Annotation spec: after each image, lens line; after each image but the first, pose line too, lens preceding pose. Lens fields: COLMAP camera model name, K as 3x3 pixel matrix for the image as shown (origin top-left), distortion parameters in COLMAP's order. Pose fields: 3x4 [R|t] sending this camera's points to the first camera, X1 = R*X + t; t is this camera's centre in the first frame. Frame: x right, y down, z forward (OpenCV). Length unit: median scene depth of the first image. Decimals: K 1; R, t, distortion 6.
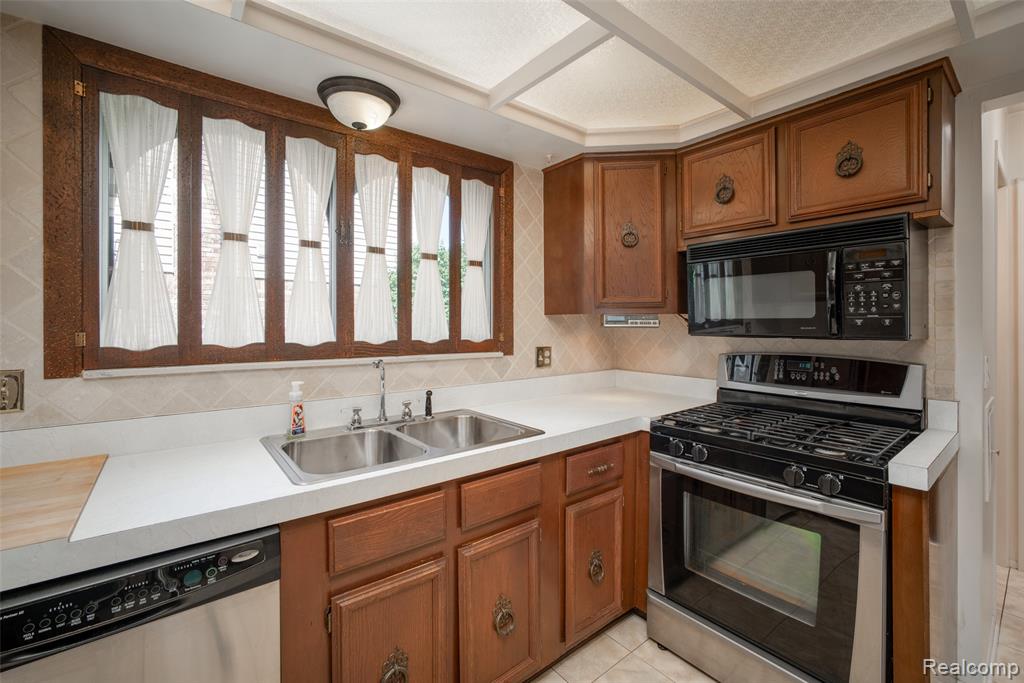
lens RADIAL K [[435.1, 0, 504.8], [0, 435.1, 323.6], [0, 0, 1]] dist [-0.017457, 0.006420]
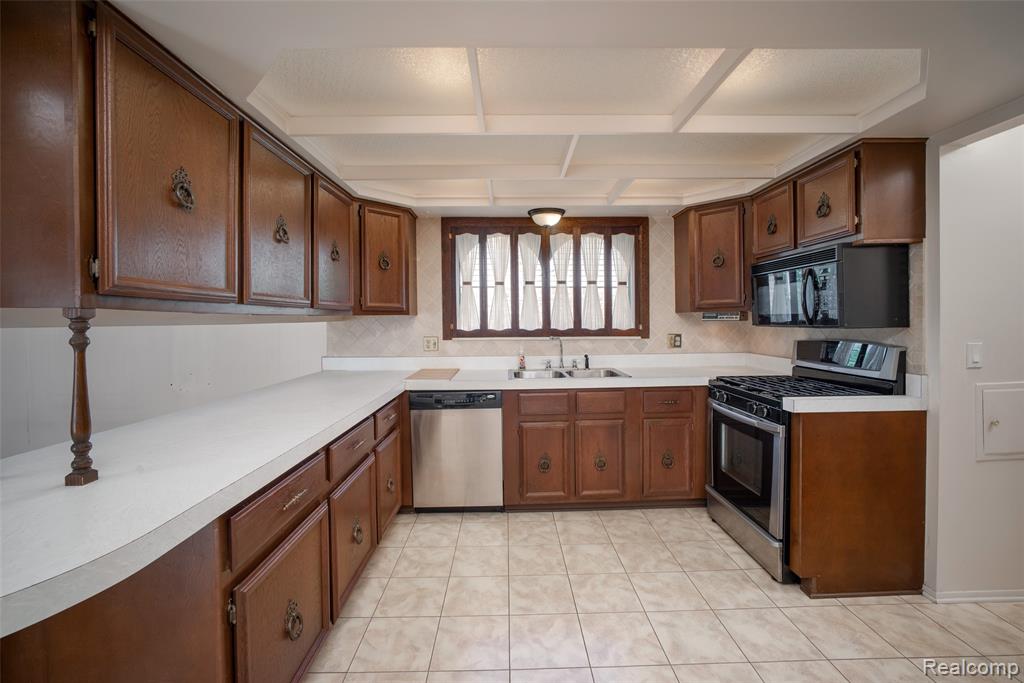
lens RADIAL K [[435.1, 0, 519.0], [0, 435.1, 327.1], [0, 0, 1]] dist [-0.017457, 0.006420]
pose [[0.800546, 0.001800, -0.599268, 0.735687], [0.010942, 0.999785, 0.017621, -0.003206], [0.599171, -0.020664, 0.800354, -0.694936]]
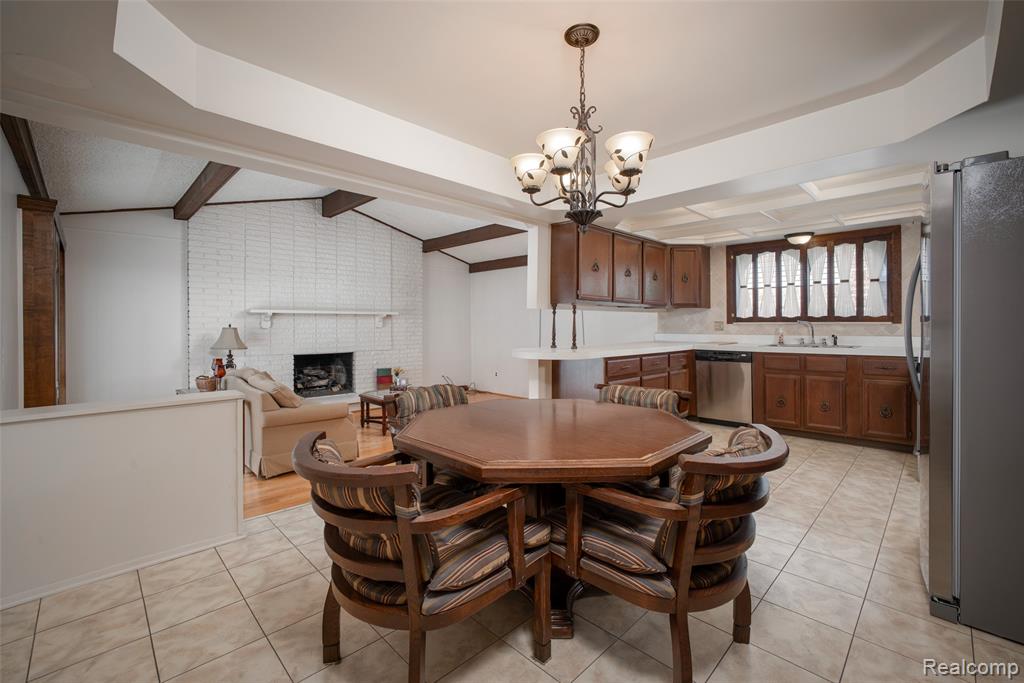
lens RADIAL K [[435.1, 0, 508.2], [0, 435.1, 326.4], [0, 0, 1]] dist [-0.017457, 0.006420]
pose [[0.095664, 0.002970, -0.995409, 2.213987], [0.001362, 0.999994, 0.003115, 0.095020], [0.995413, -0.001654, 0.095659, -1.172066]]
